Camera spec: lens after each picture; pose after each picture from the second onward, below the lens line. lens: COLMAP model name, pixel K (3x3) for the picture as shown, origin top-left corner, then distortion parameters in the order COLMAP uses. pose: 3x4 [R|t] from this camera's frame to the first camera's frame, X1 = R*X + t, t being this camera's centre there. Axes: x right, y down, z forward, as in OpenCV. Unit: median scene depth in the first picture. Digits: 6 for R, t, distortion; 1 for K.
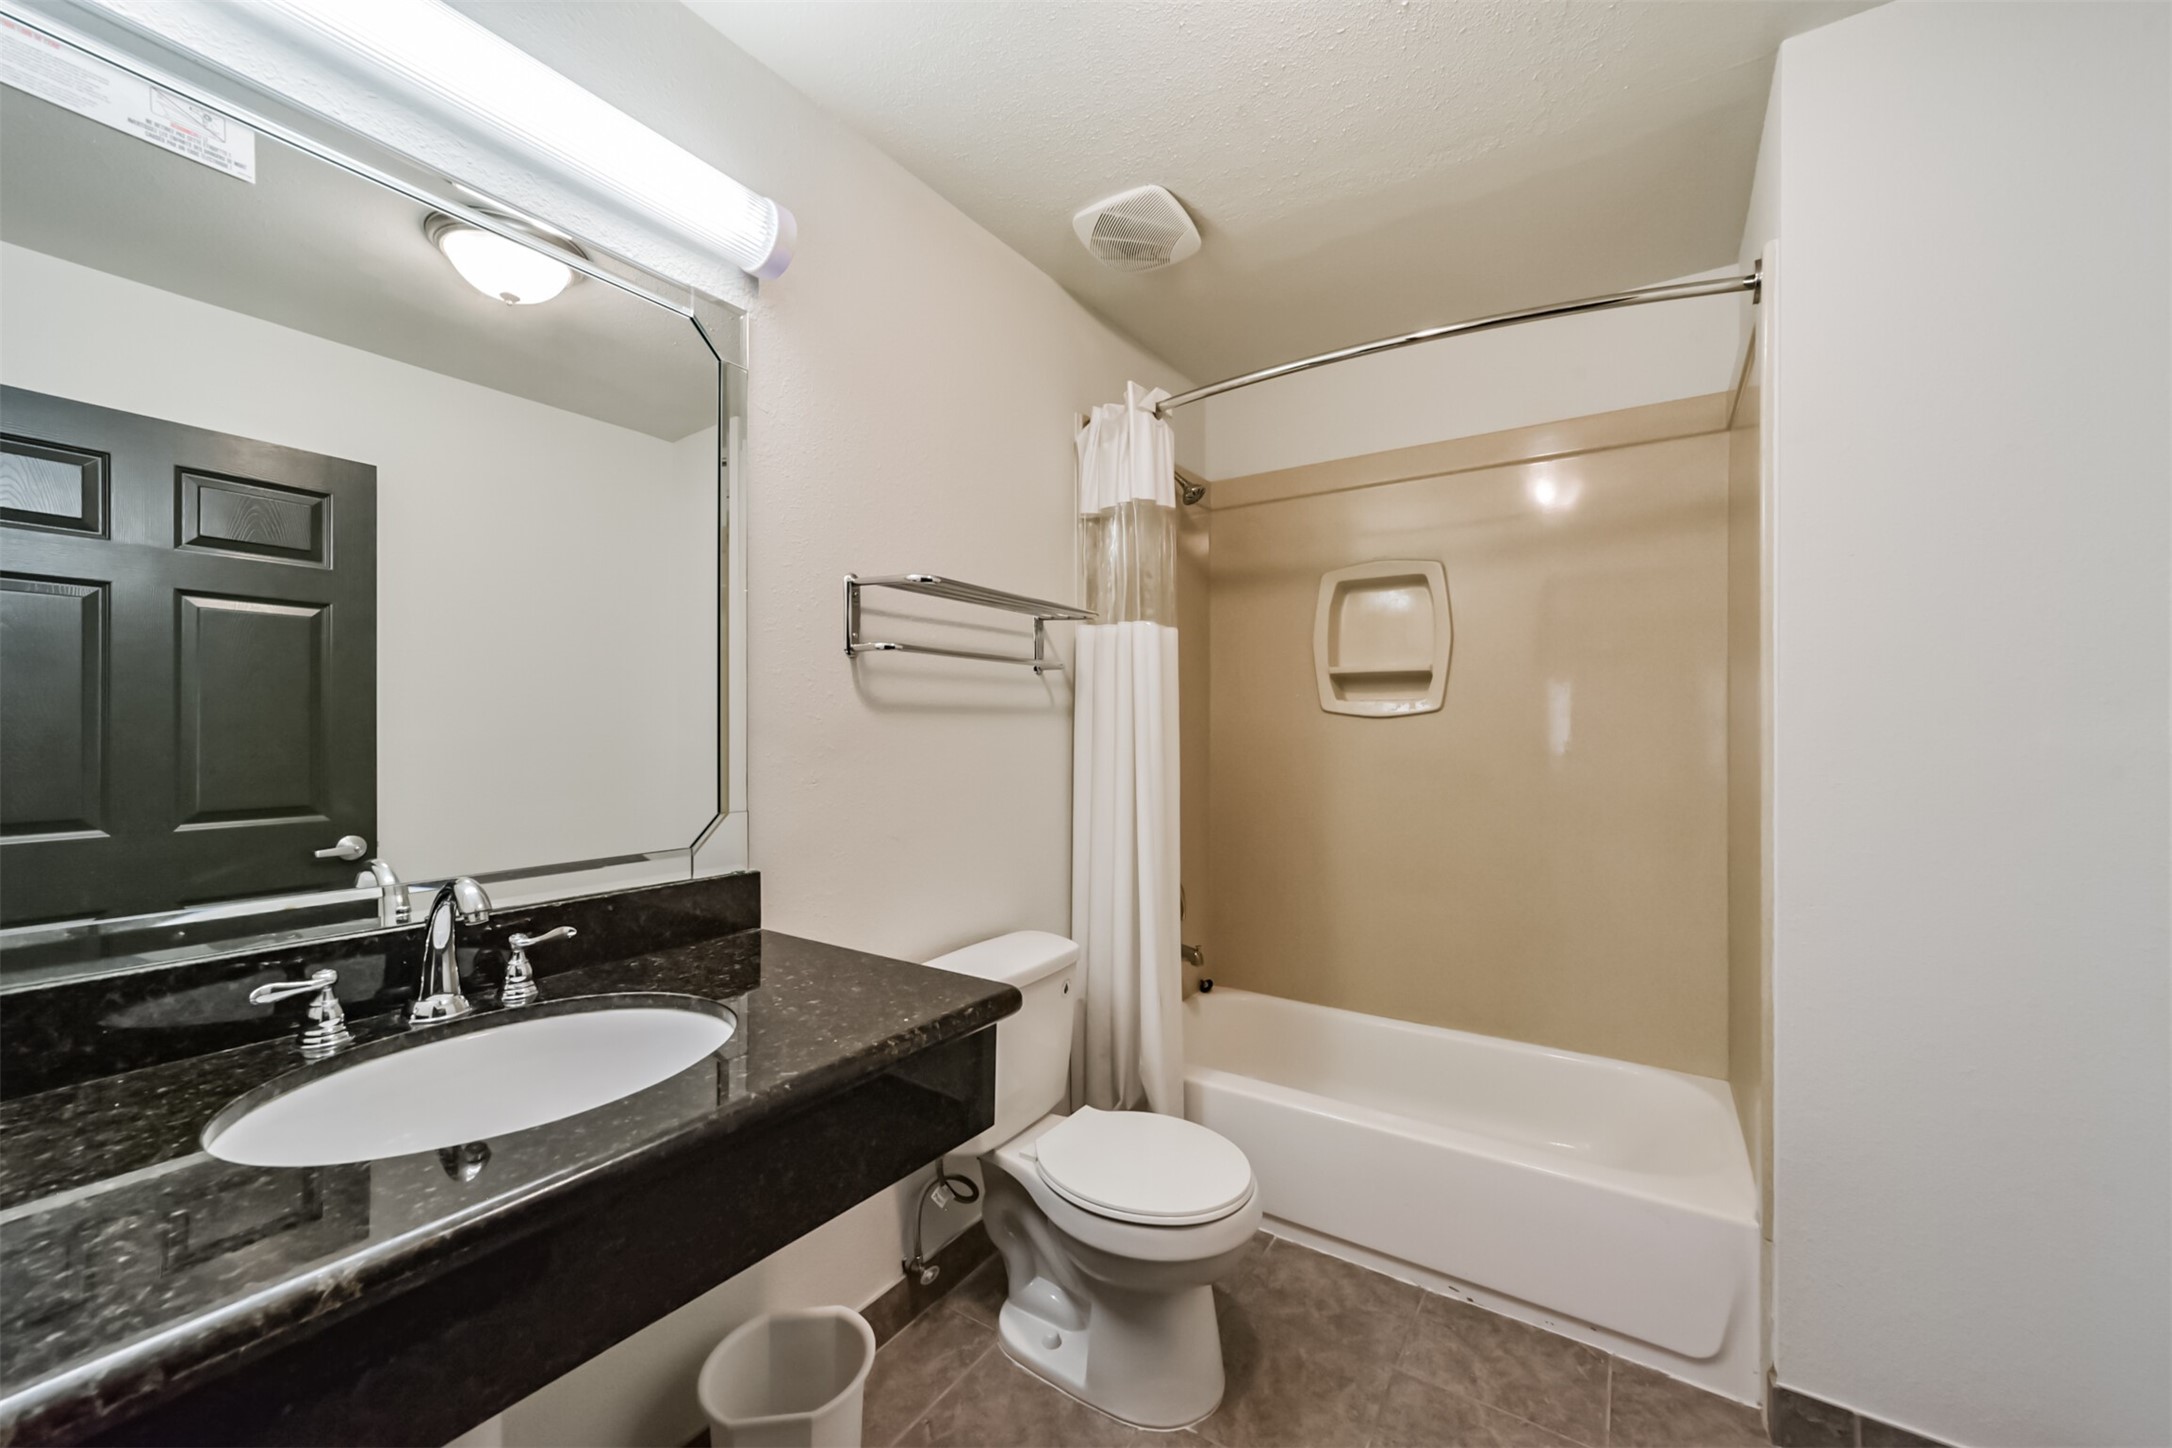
lens RADIAL K [[831.5, 0, 1086.5], [0, 831.5, 735.0], [0, 0, 1]] dist [-0.002663, -0.000003]
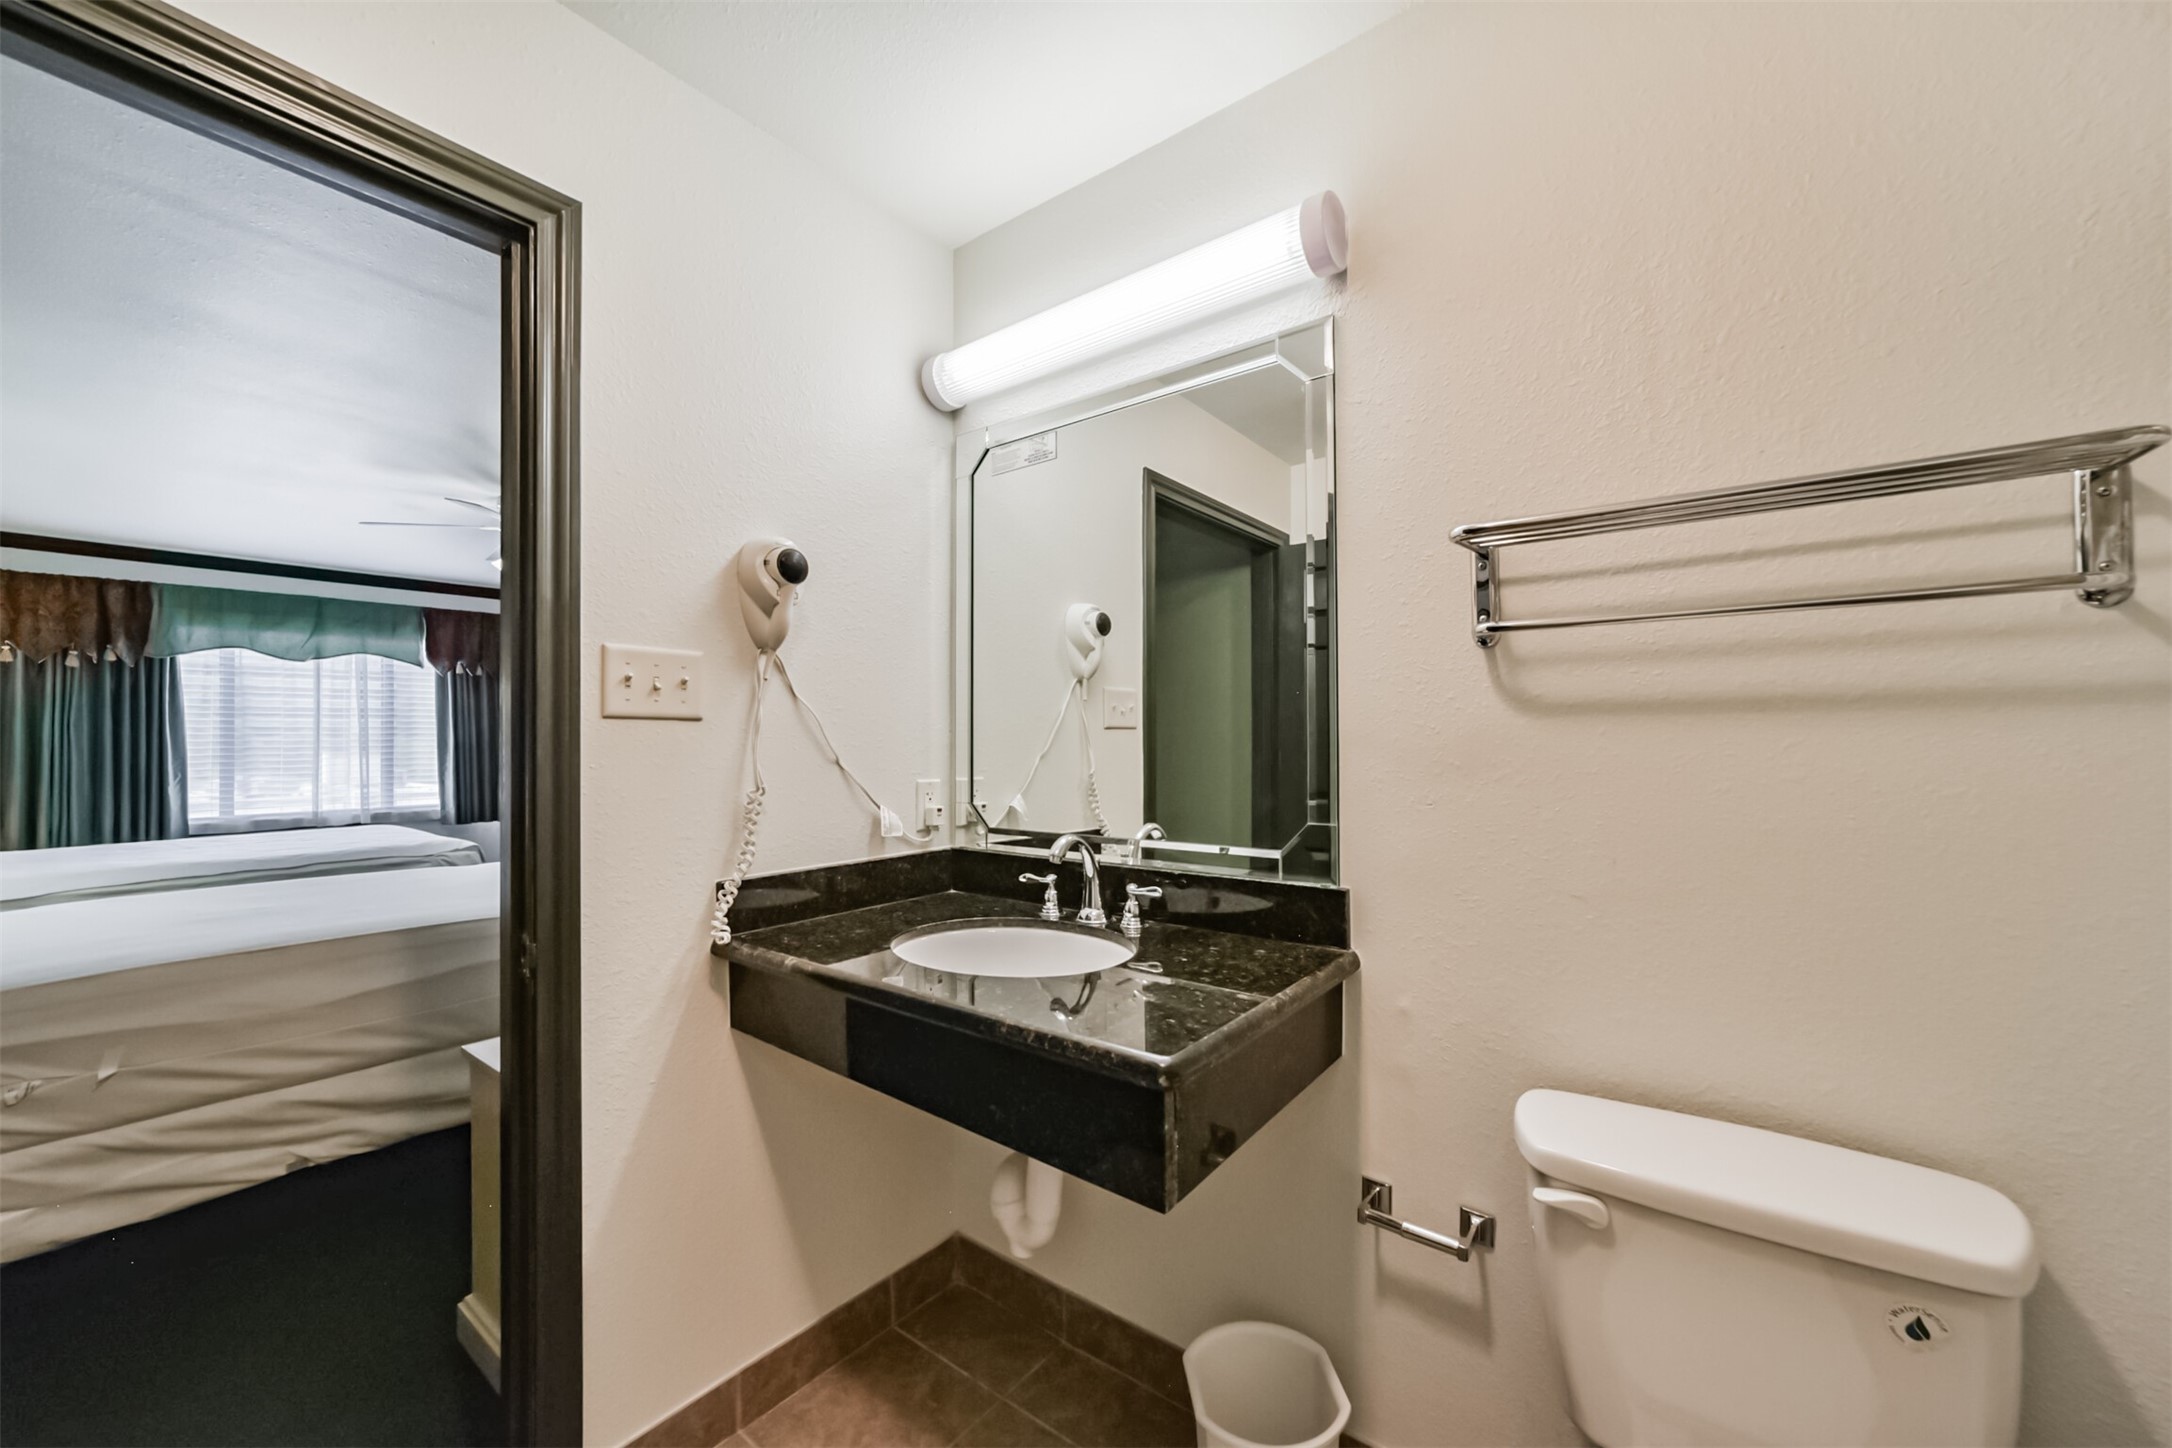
lens RADIAL K [[831.5, 0, 1086.5], [0, 831.5, 735.0], [0, 0, 1]] dist [-0.002663, -0.000003]
pose [[-0.067922, -0.005662, -0.997675, 0.391560], [-0.001786, 0.999983, -0.005554, -0.005351], [0.997689, 0.001404, -0.067931, 0.521282]]
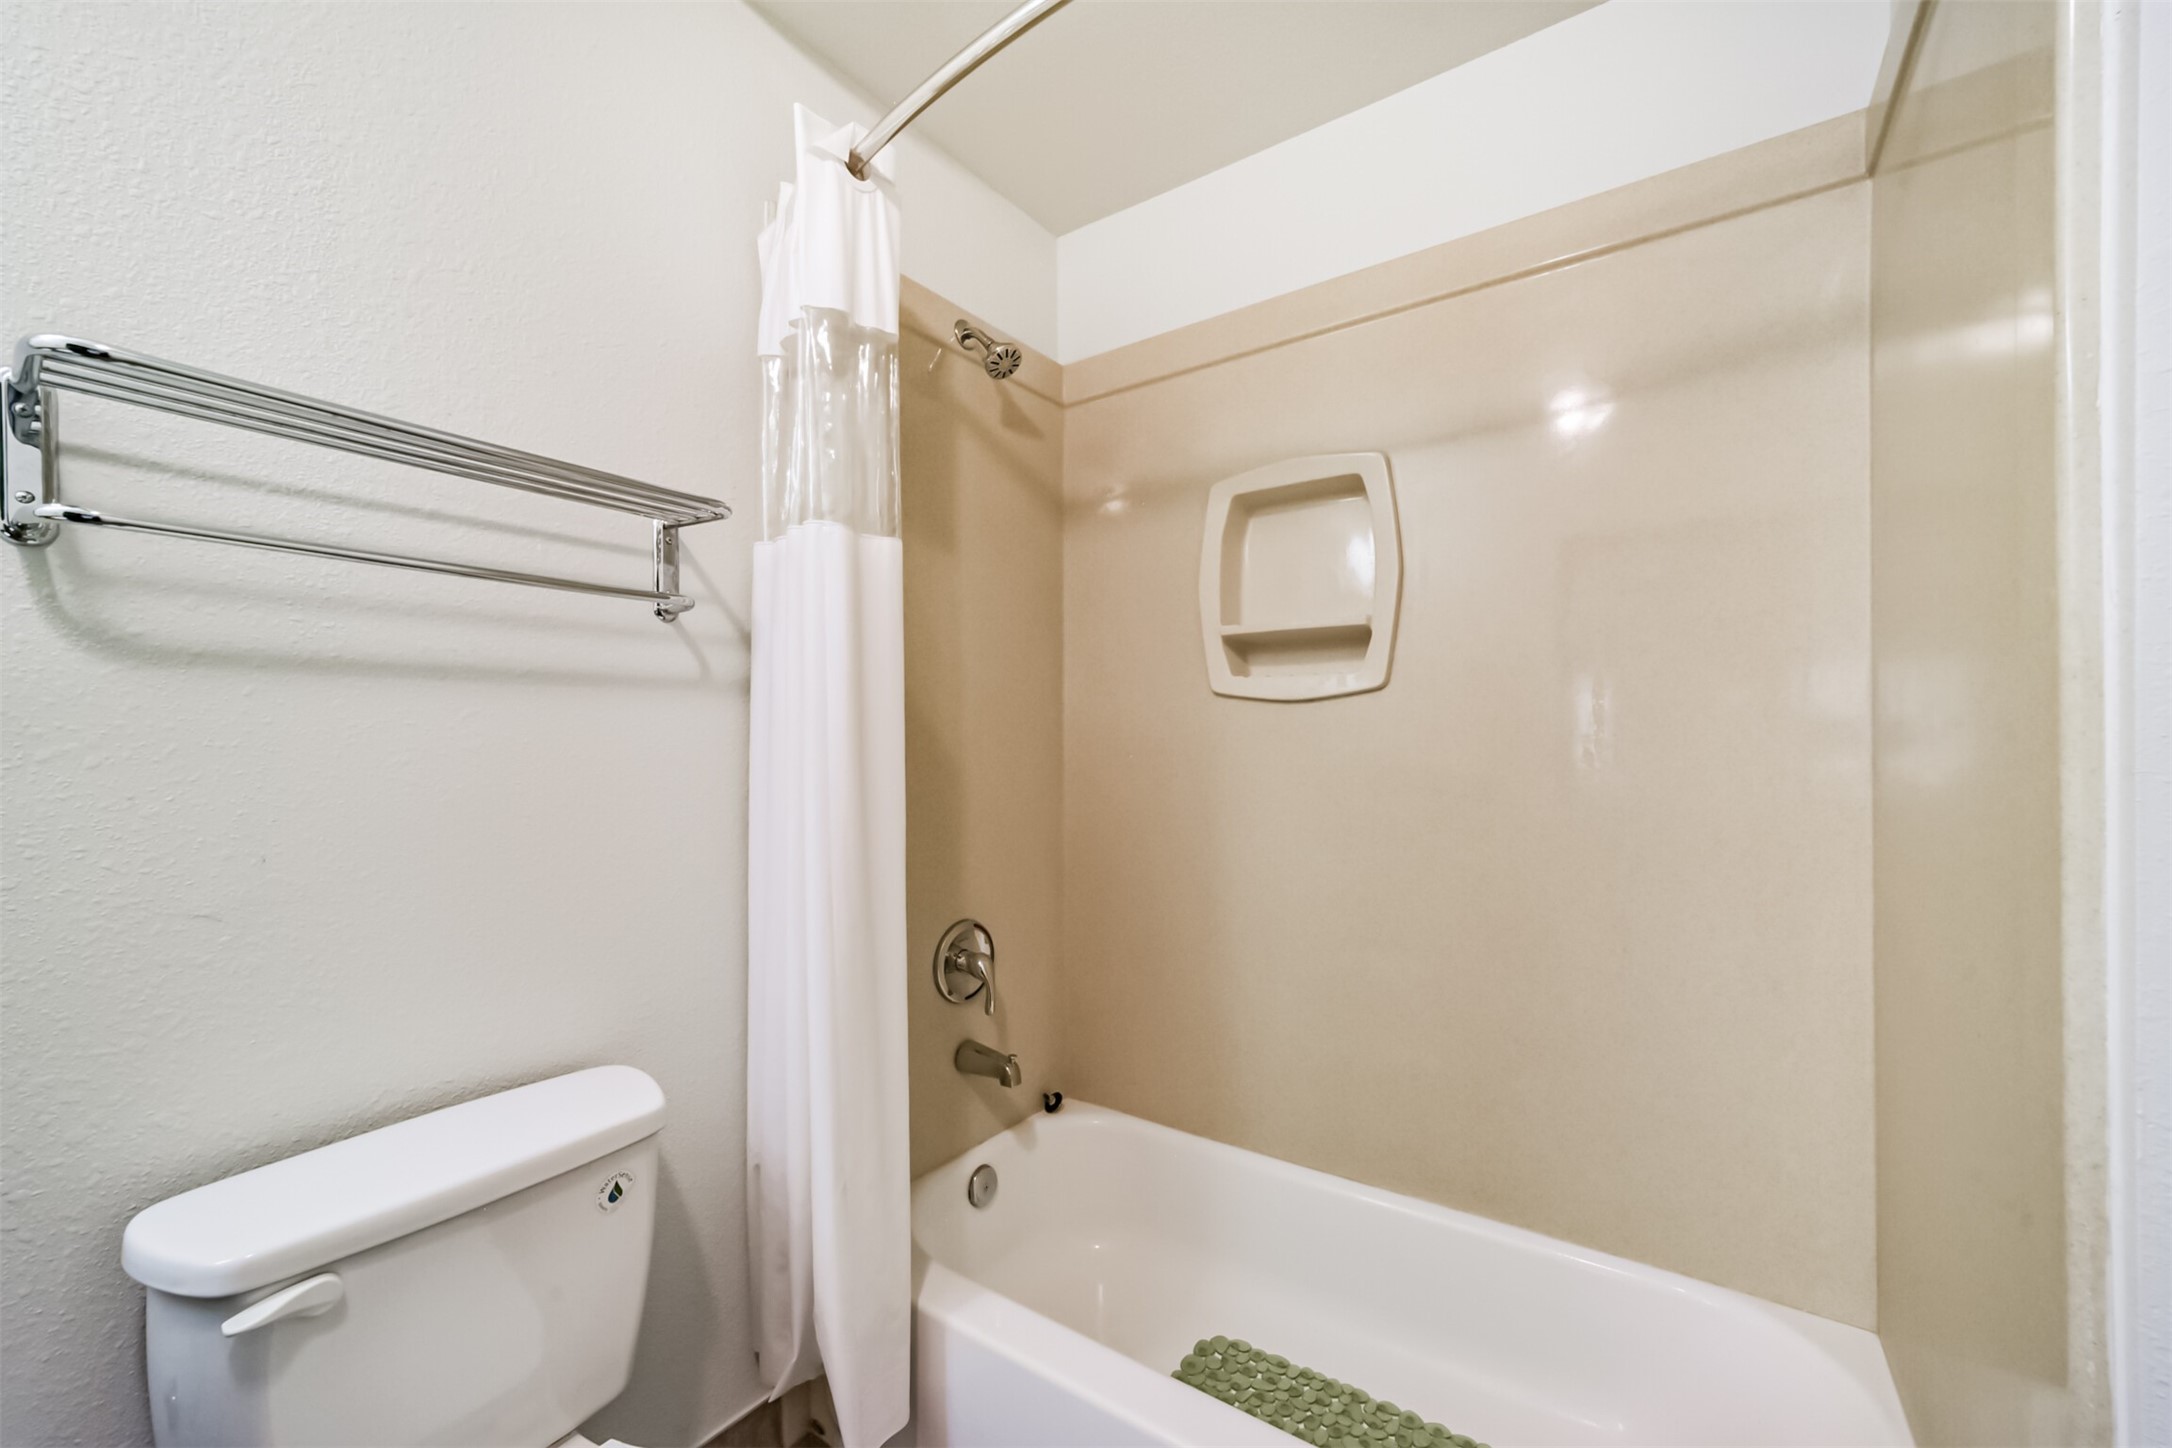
lens RADIAL K [[850.4, 0, 1087.4], [0, 850.4, 747.3], [0, 0, 1]] dist [-0.001316, 0.004673]
pose [[0.999542, -0.004432, -0.029943, 0.257678], [0.004323, 0.999984, -0.003704, 0.020197], [0.029959, 0.003573, 0.999545, 0.405087]]
